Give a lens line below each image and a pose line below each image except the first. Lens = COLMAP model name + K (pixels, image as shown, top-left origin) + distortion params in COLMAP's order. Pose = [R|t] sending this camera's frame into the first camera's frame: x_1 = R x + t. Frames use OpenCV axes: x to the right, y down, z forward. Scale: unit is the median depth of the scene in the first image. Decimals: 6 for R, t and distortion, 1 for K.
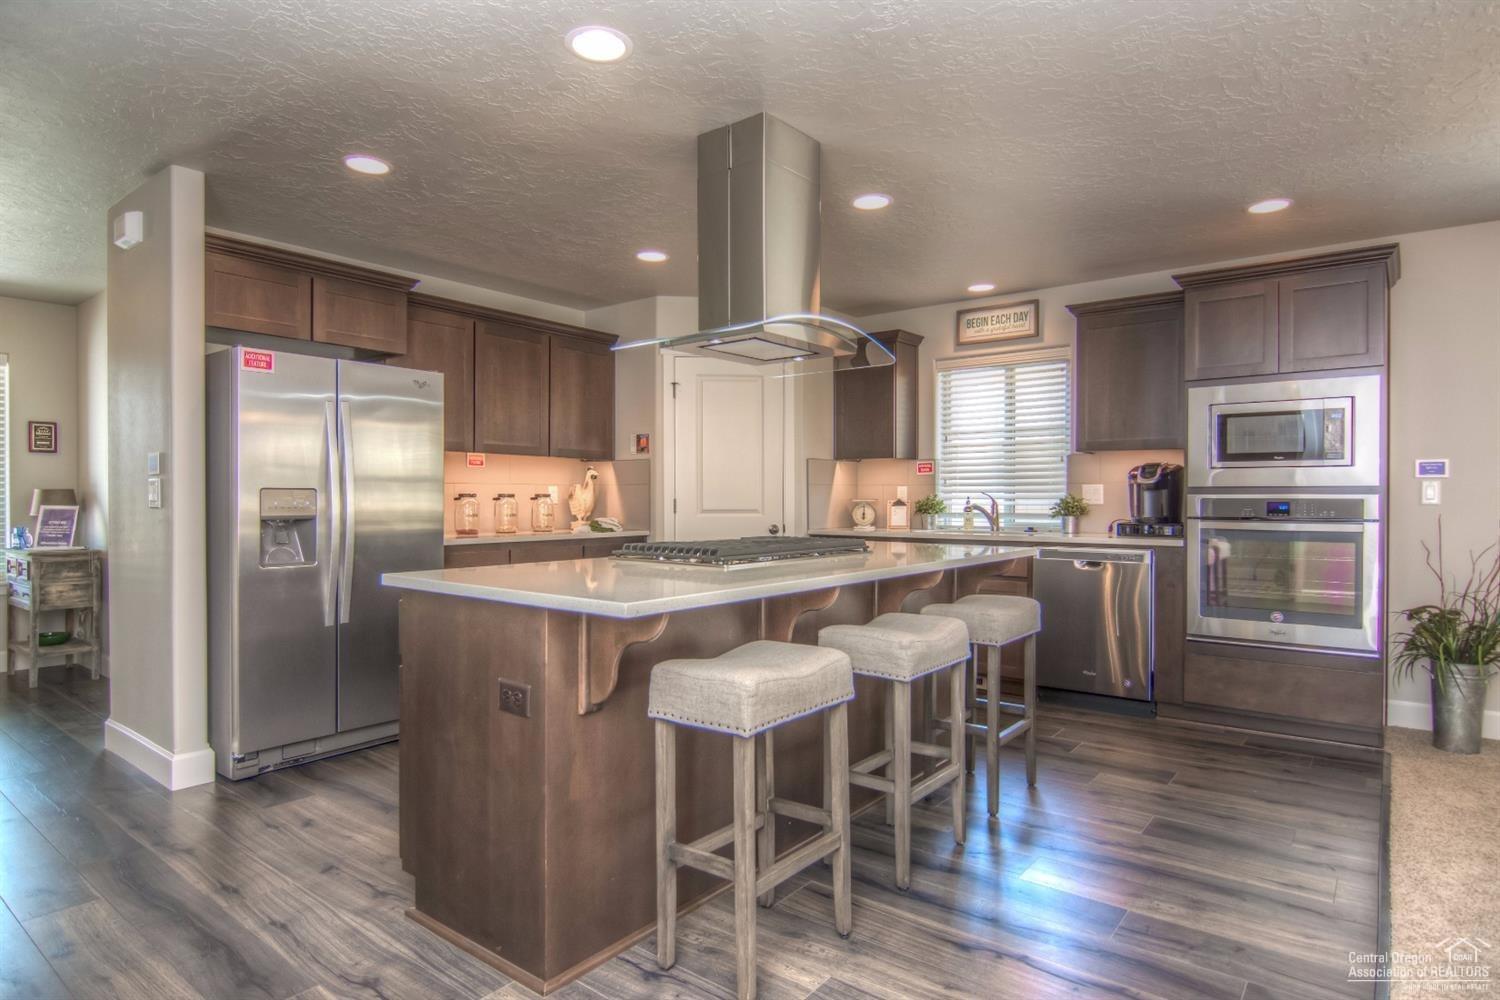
lens RADIAL K [[806.2, 0, 755.3], [0, 806.2, 496.5], [0, 0, 1]] dist [-0.029347, -0.000338]
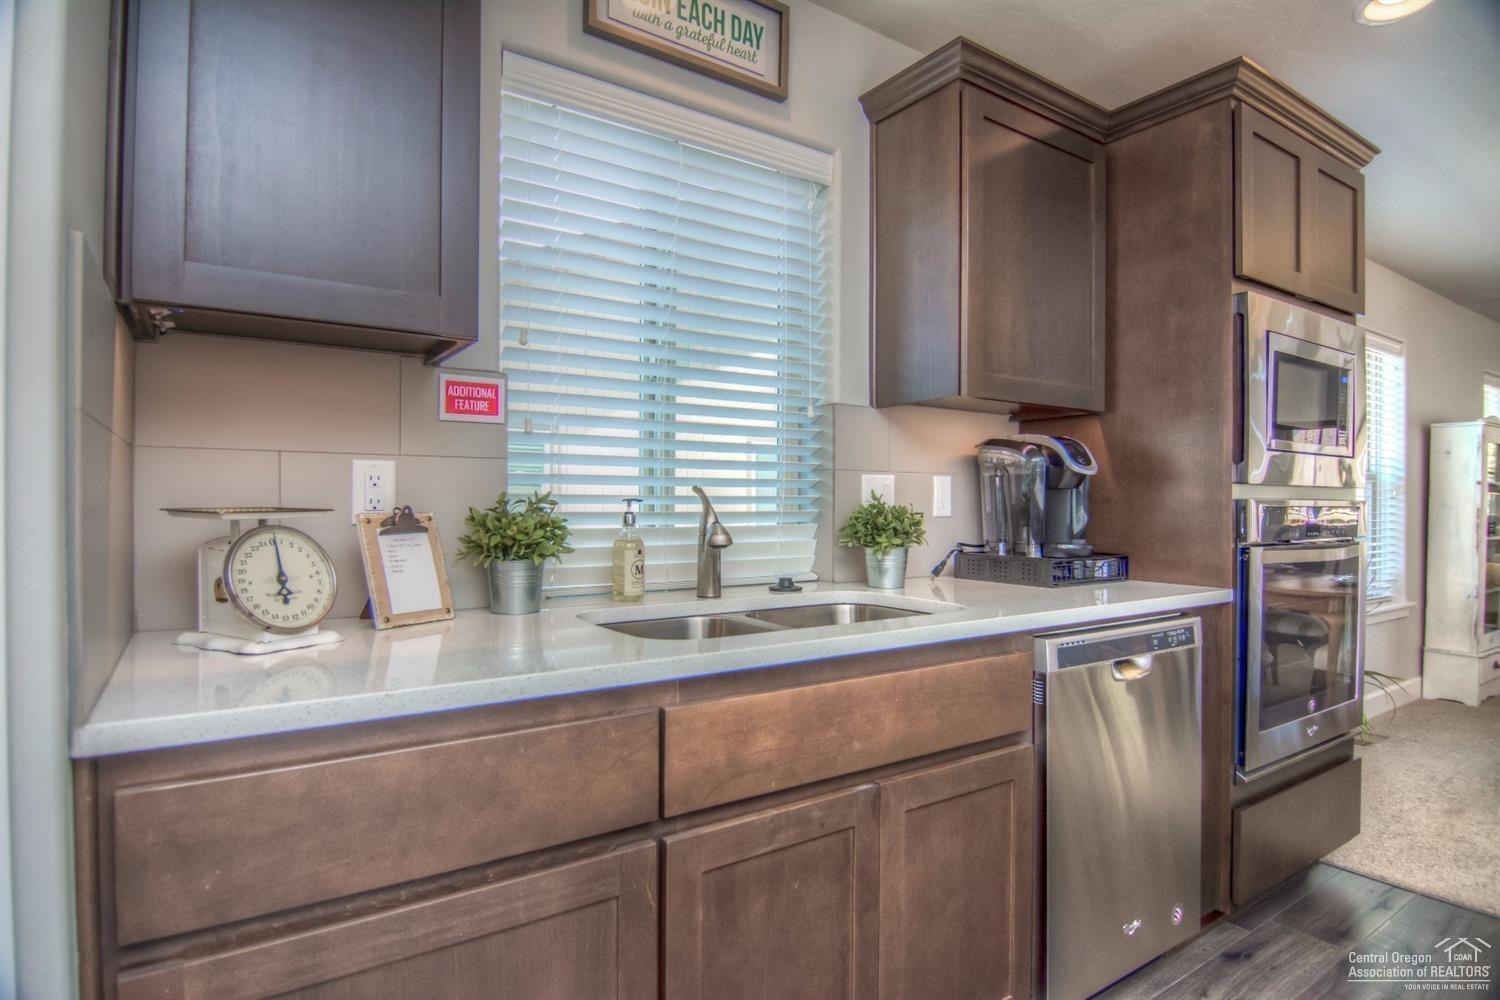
lens RADIAL K [[806.2, 0, 755.3], [0, 806.2, 496.5], [0, 0, 1]] dist [-0.029347, -0.000338]
pose [[0.317926, 0.003392, 0.948109, -0.032341], [-0.008075, 0.999967, -0.000870, -0.000692], [-0.948081, -0.007379, 0.317943, 0.910321]]
